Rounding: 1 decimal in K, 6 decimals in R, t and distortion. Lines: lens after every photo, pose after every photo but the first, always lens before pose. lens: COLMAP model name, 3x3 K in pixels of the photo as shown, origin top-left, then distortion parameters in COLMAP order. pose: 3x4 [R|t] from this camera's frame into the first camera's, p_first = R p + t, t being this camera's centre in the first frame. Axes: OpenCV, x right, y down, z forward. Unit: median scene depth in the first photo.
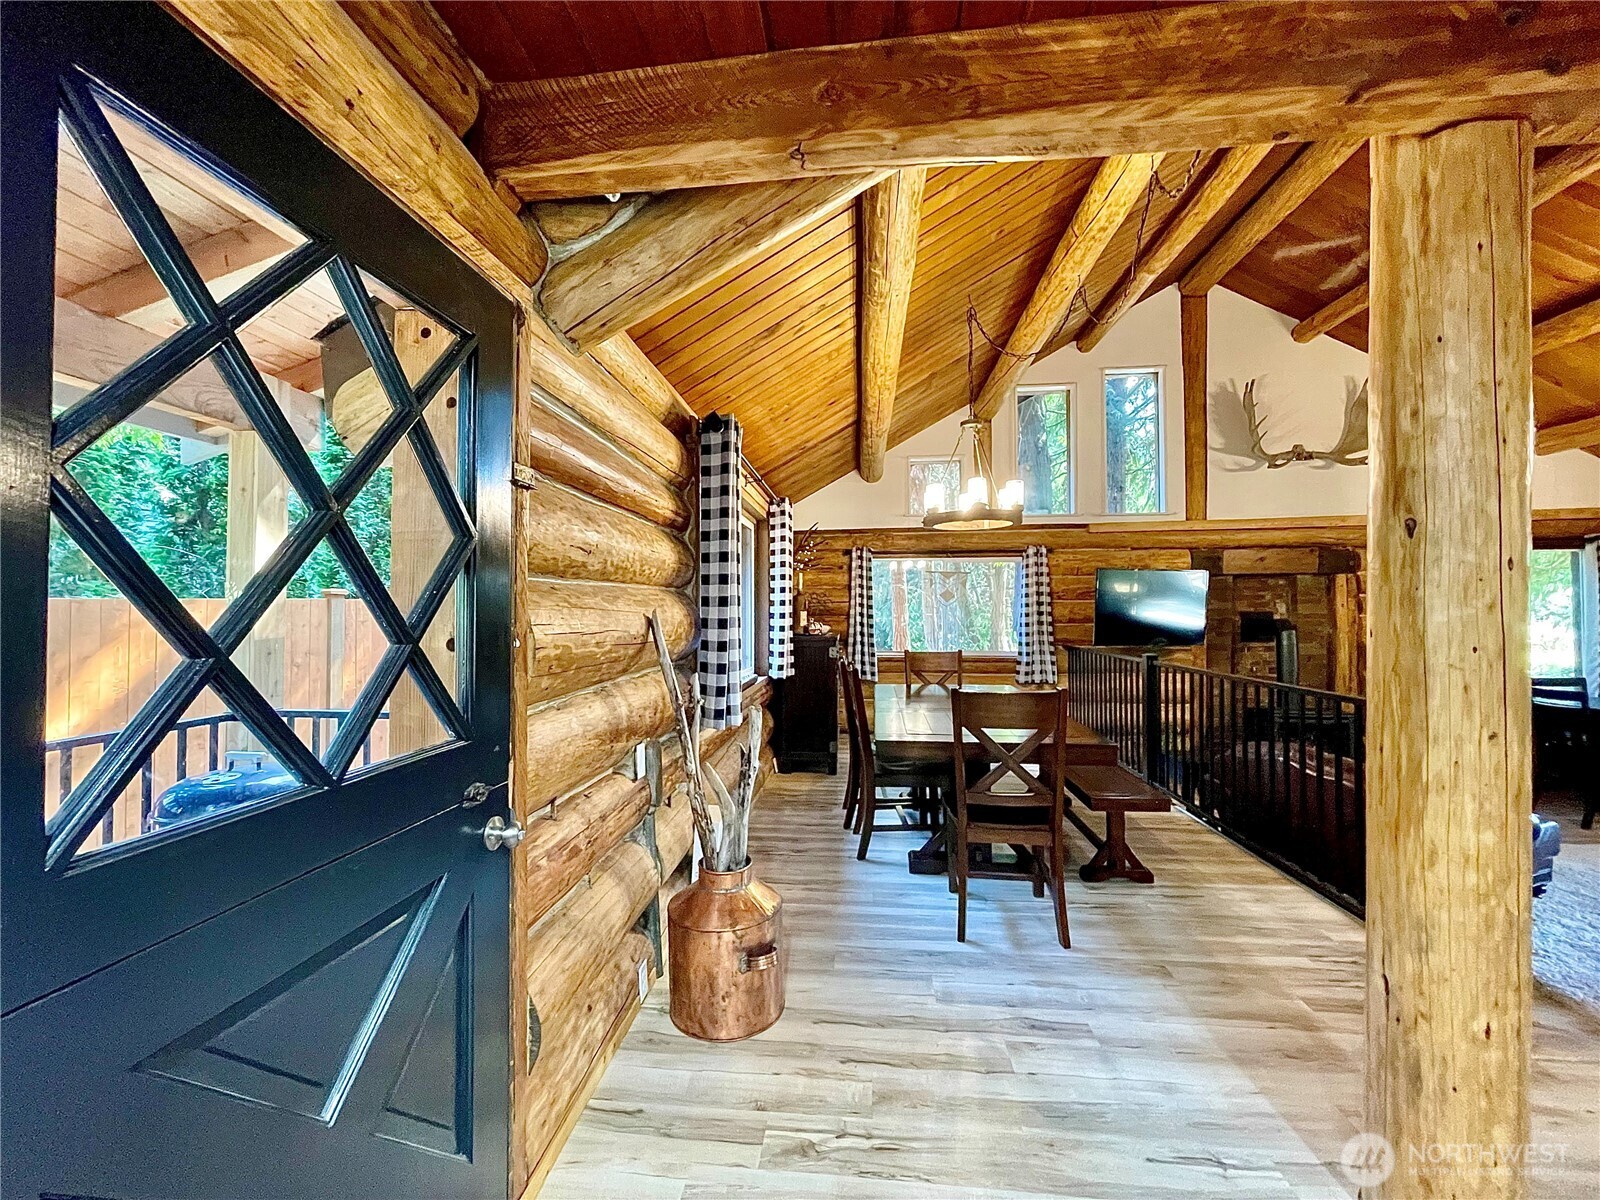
lens RADIAL K [[650.3, 0, 795.8], [0, 650.3, 601.7], [0, 0, 1]] dist [-0.007247, 0.000603]
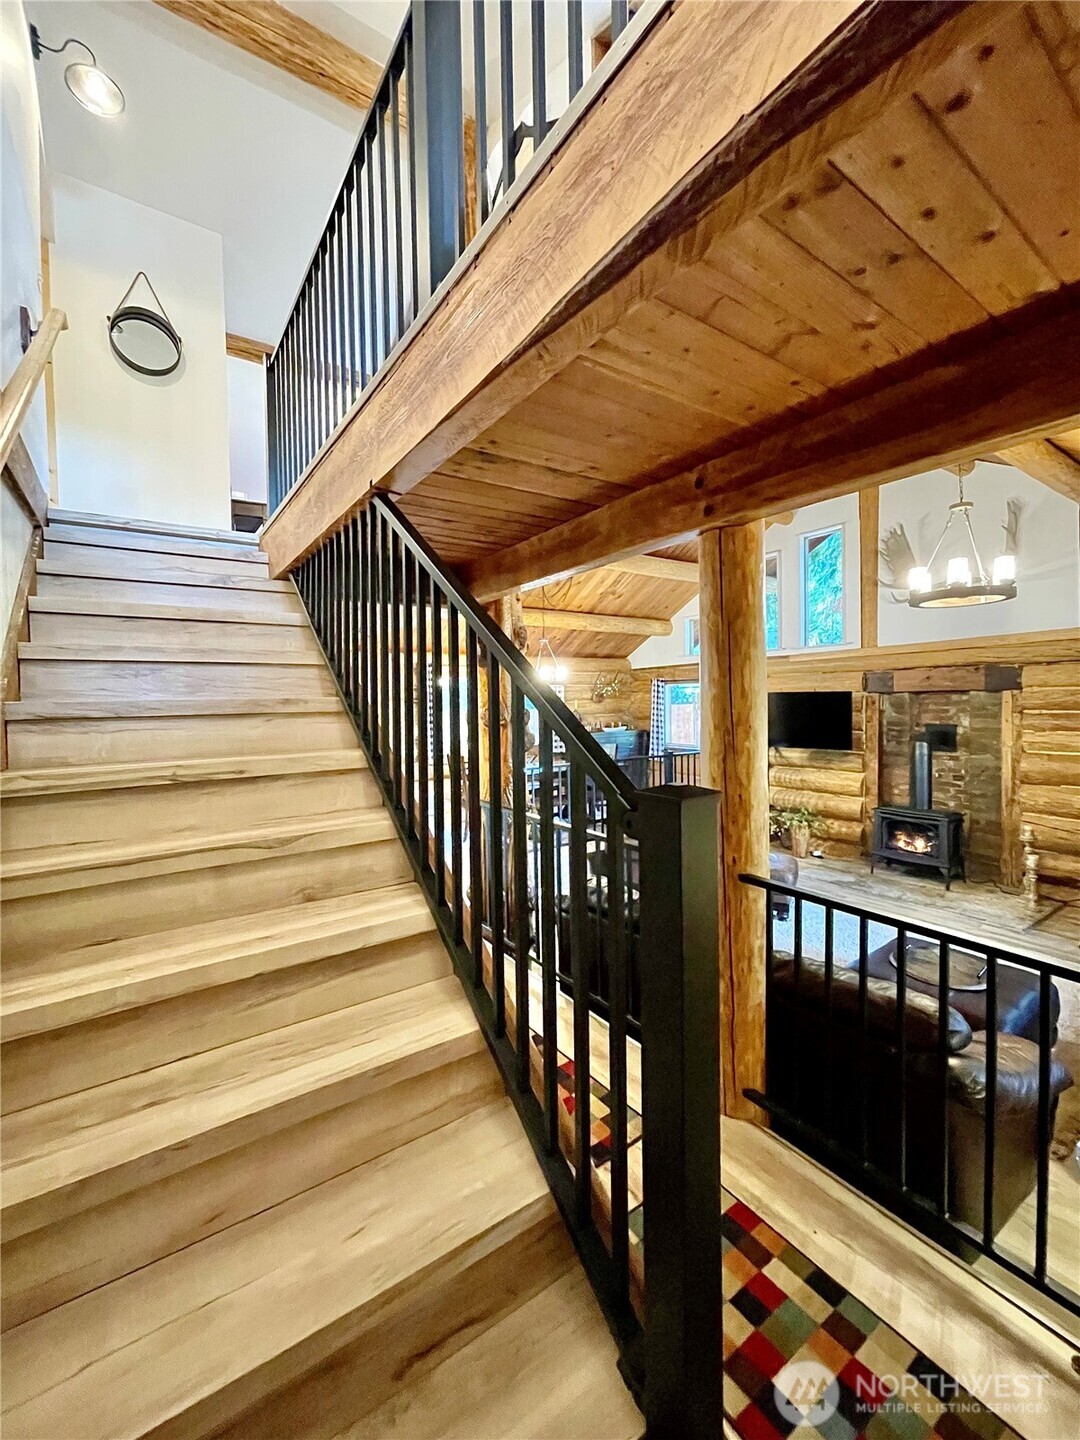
lens RADIAL K [[585.2, 0, 540.6], [0, 585.2, 711.5], [0, 0, 1]] dist [-0.007247, 0.000603]
pose [[0.657737, 0.008338, -0.753201, 1.038528], [0.024205, 0.999188, 0.032198, -0.056895], [0.752858, -0.039409, 0.657002, -0.179606]]
